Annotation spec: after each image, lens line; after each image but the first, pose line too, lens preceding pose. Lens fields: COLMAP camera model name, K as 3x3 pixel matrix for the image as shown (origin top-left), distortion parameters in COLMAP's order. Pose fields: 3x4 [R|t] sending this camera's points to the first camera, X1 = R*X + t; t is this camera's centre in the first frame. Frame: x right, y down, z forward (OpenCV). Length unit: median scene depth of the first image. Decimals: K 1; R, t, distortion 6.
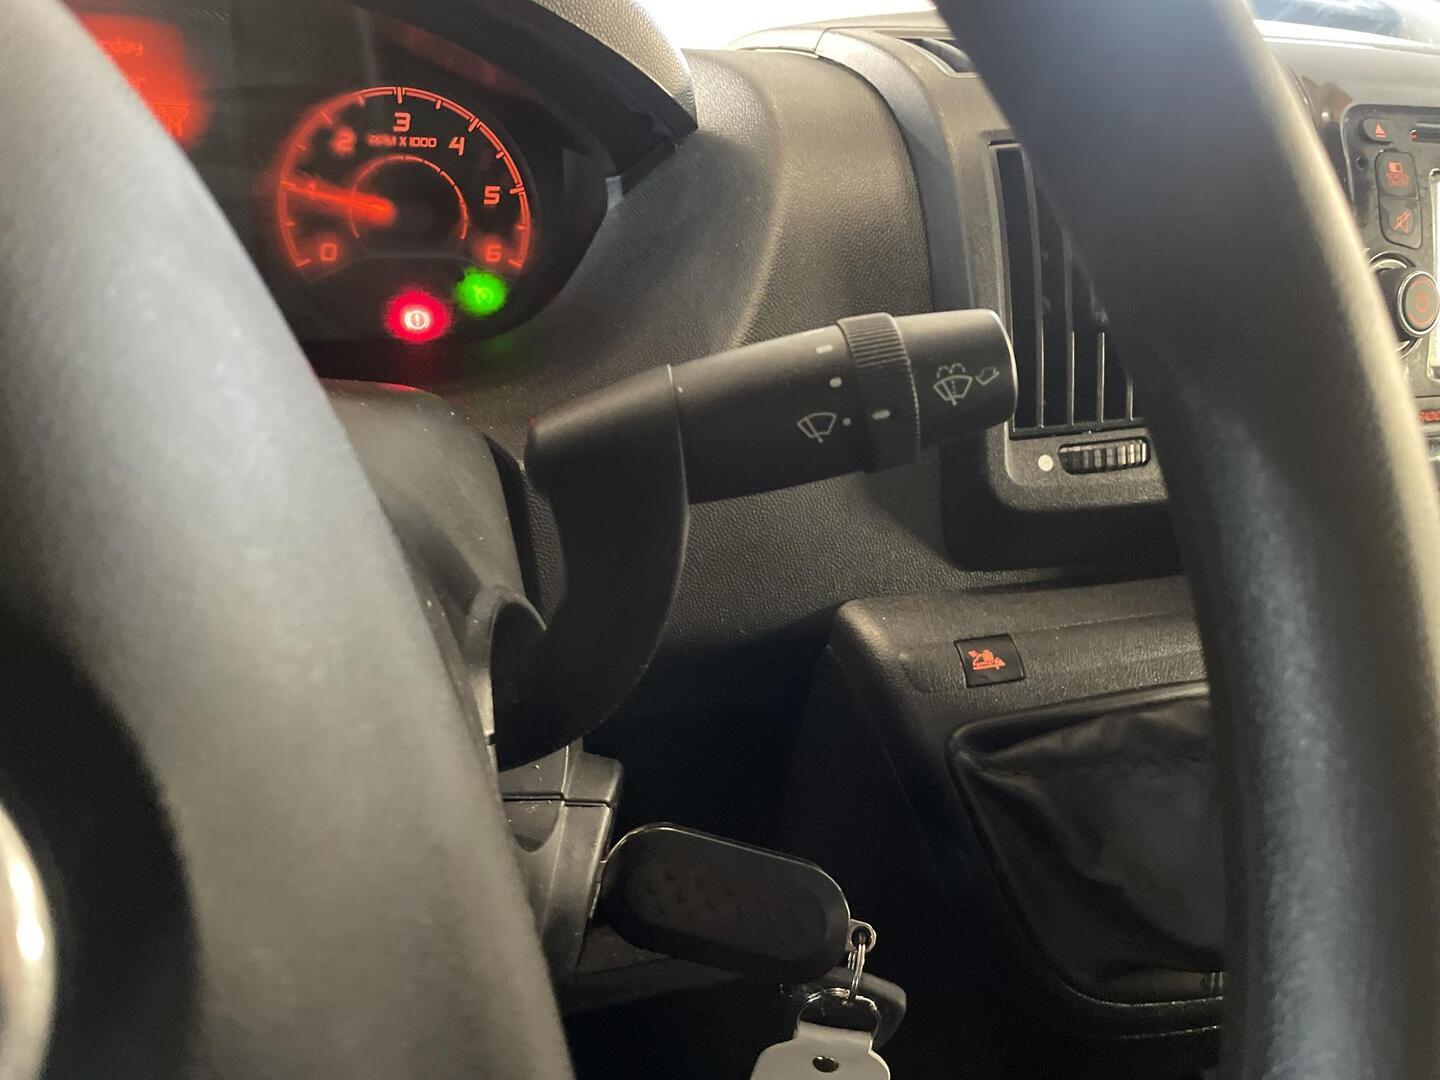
lens RADIAL K [[1097.4, 0, 720.0], [0, 1097.4, 540.0], [0, 0, 1]] dist [0.056531, -0.002424]
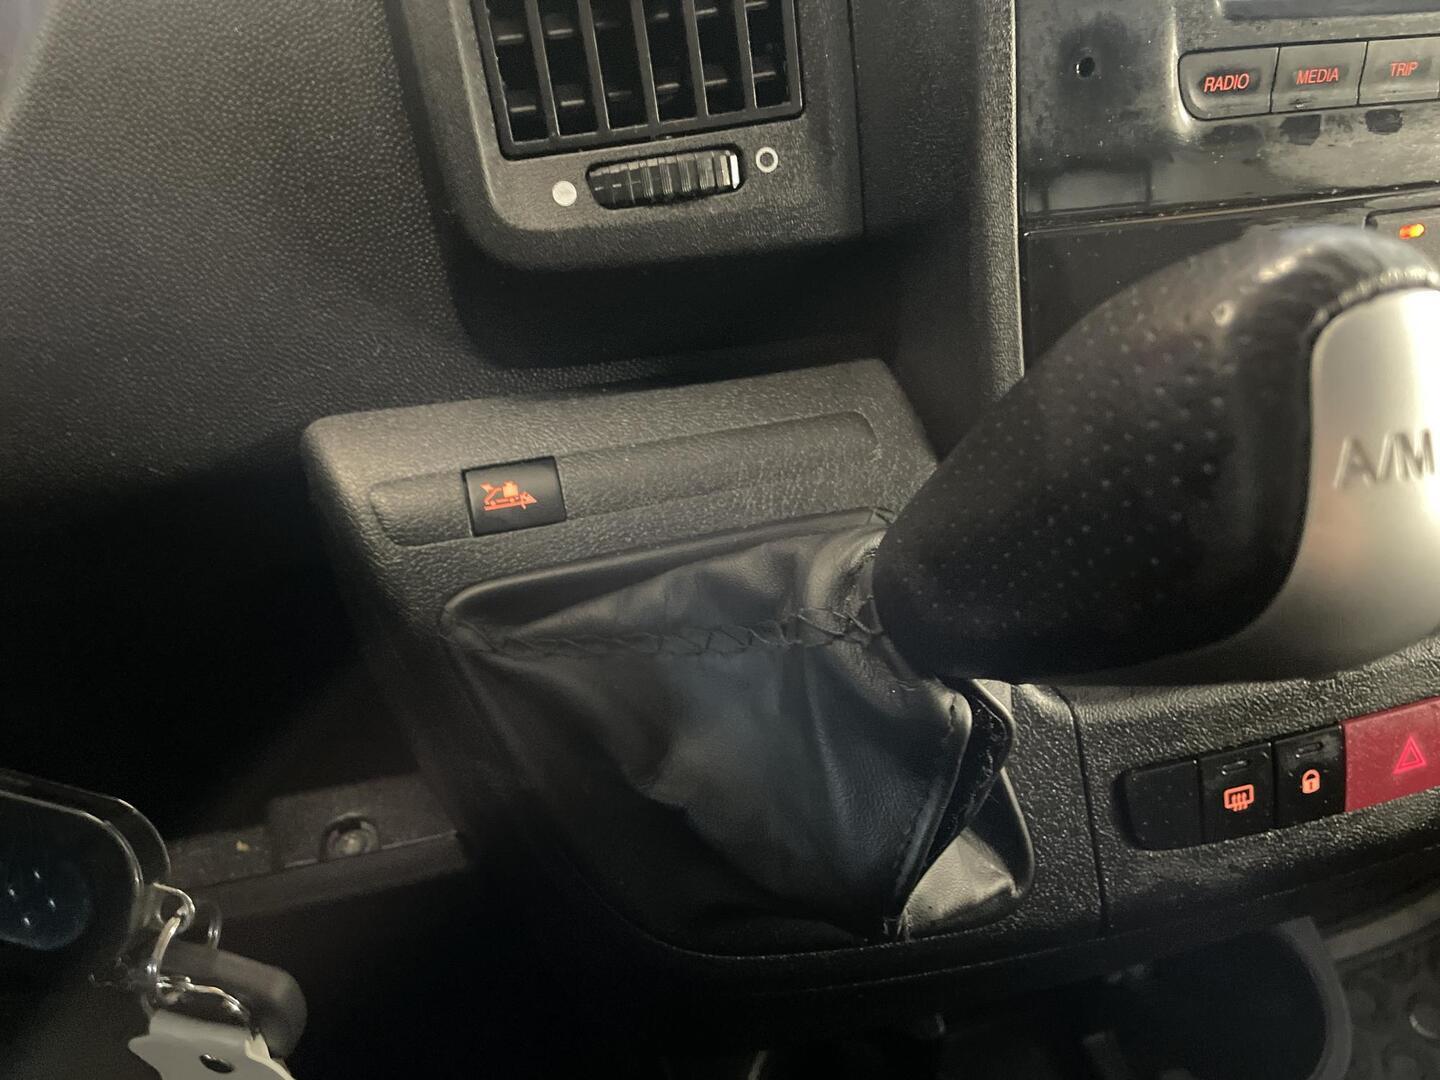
lens RADIAL K [[1097.4, 0, 720.0], [0, 1097.4, 540.0], [0, 0, 1]] dist [0.056531, -0.002424]
pose [[0.991433, -0.032565, -0.126493, 0.461390], [0.049316, 0.990069, 0.131648, 0.052326], [0.120950, -0.136759, 0.983193, 0.334363]]
